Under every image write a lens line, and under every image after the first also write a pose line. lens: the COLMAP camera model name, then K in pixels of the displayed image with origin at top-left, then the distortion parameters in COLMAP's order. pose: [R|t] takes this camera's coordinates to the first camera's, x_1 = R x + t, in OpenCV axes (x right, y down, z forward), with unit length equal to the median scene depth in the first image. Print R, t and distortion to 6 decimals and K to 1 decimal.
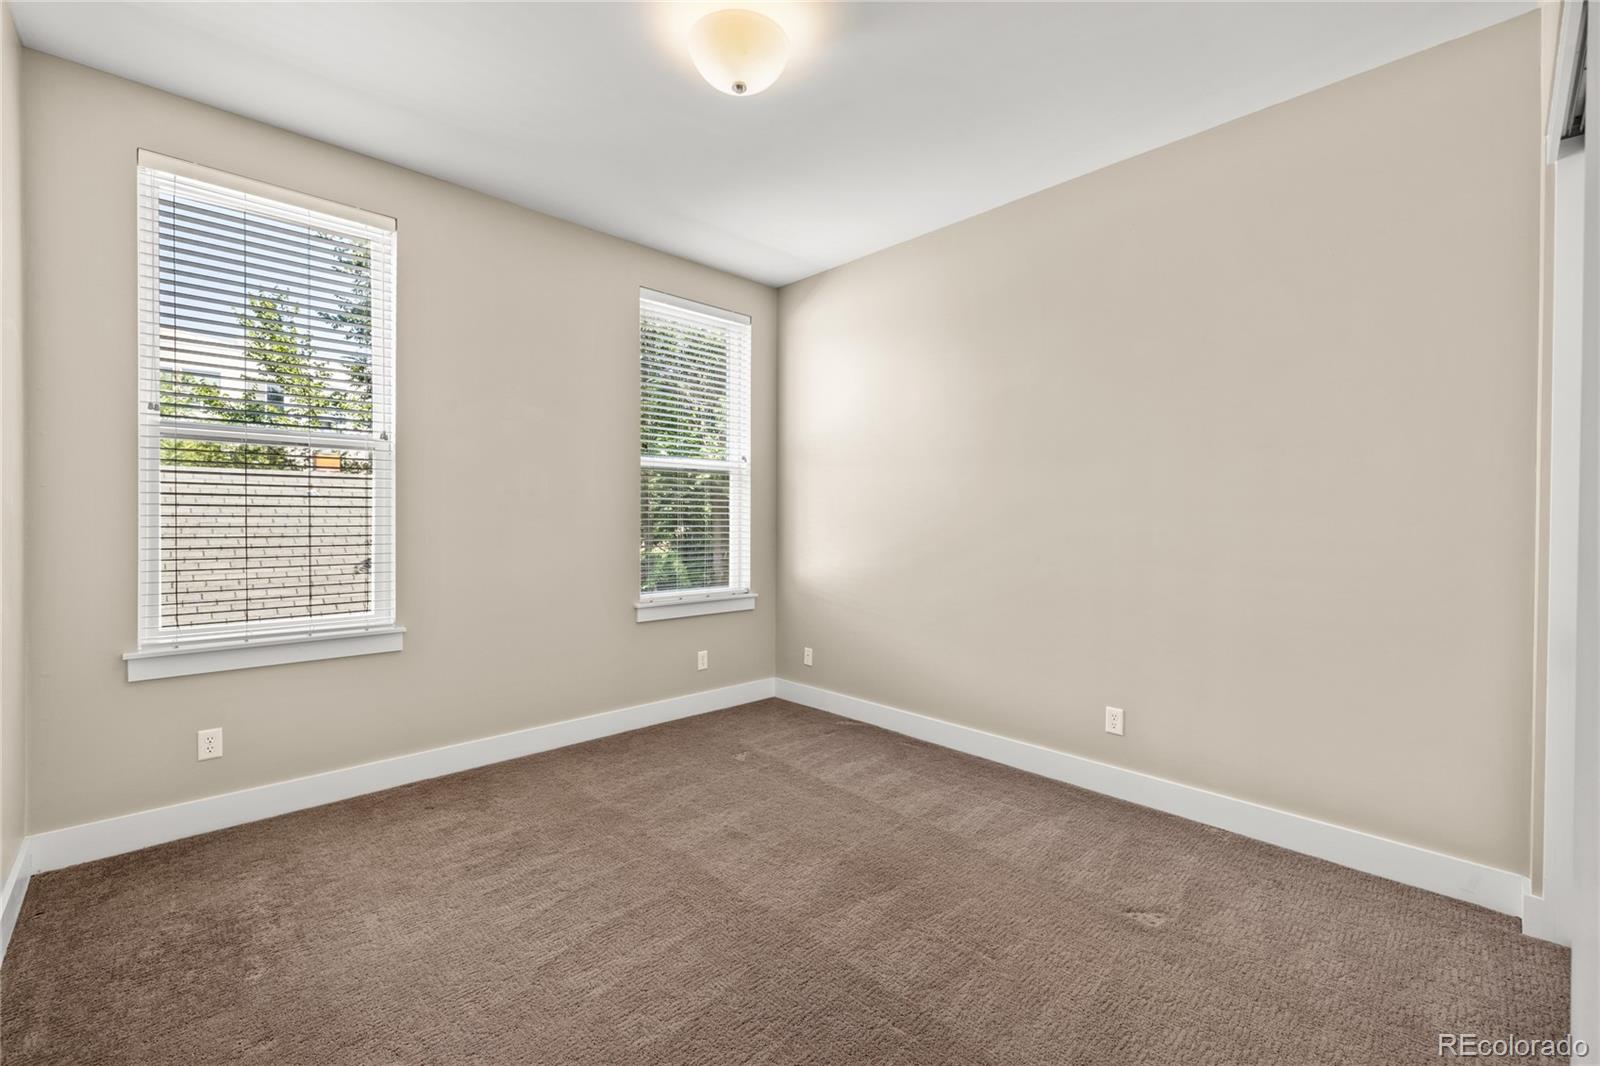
lens RADIAL K [[673.0, 0, 791.3], [0, 673.0, 525.1], [0, 0, 1]] dist [0.001563, 0.000469]
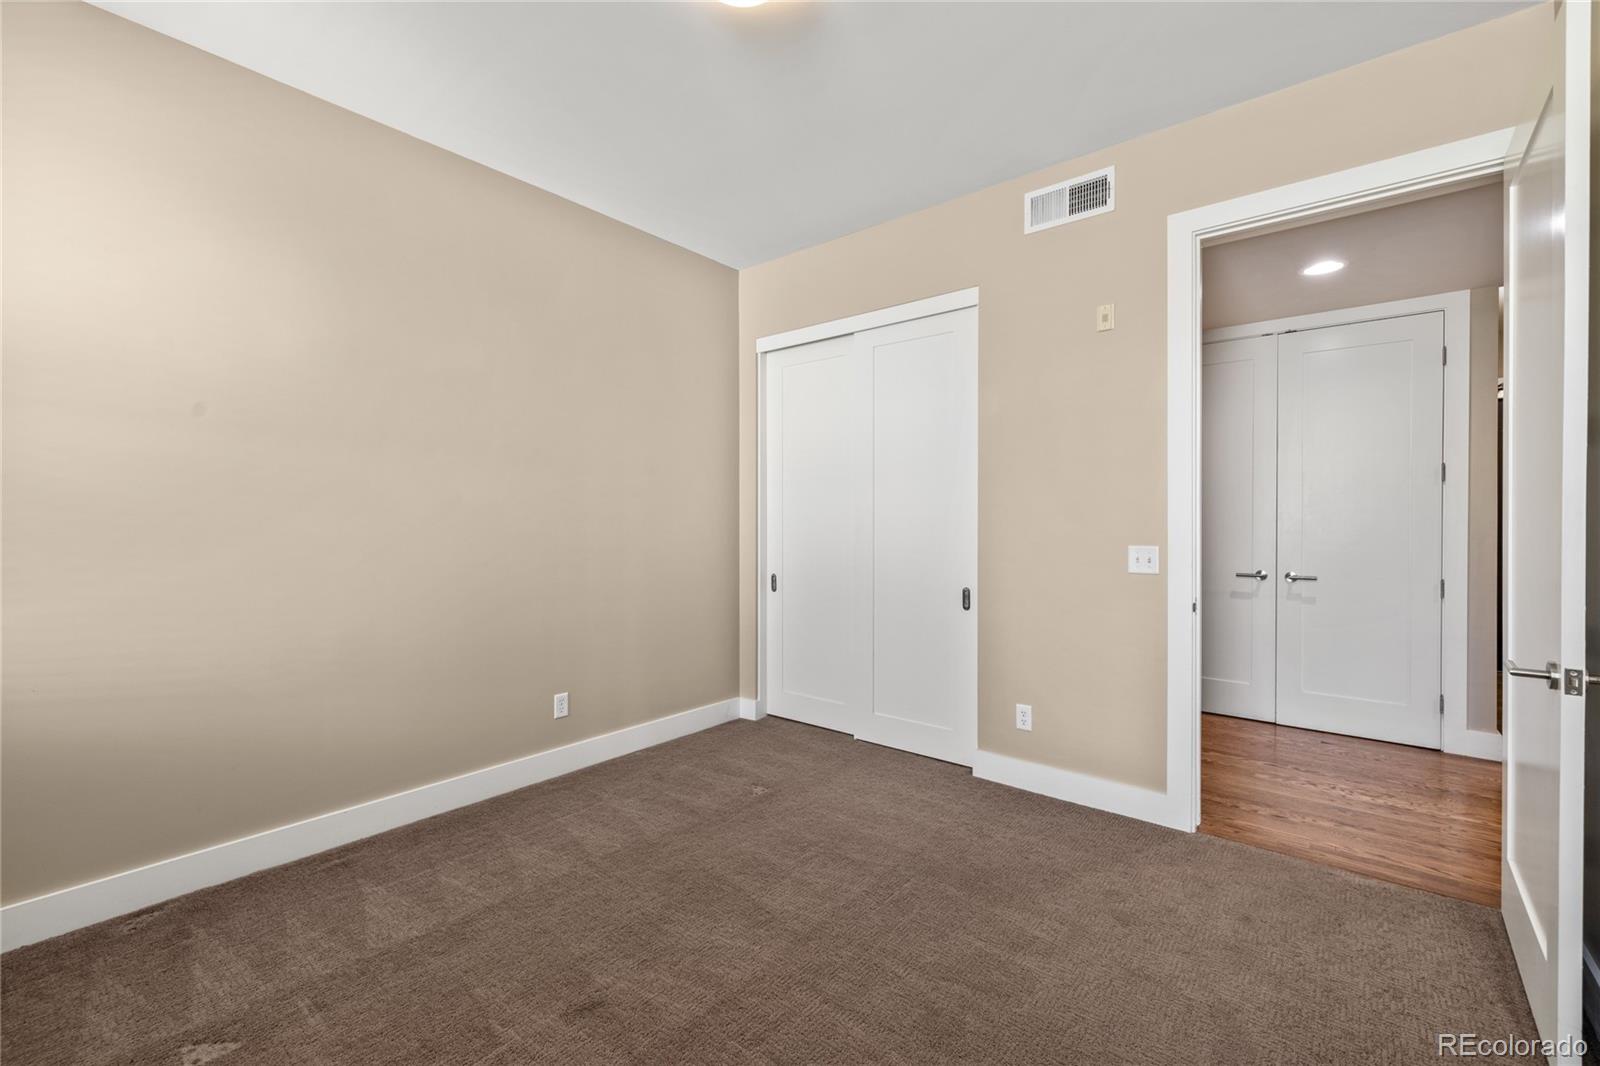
lens RADIAL K [[673.0, 0, 791.3], [0, 673.0, 525.1], [0, 0, 1]] dist [0.001563, 0.000469]
pose [[-0.092597, -0.023123, 0.995435, -0.641632], [0.012985, 0.999617, 0.024428, -0.025686], [-0.995619, 0.015188, -0.092261, 0.723022]]
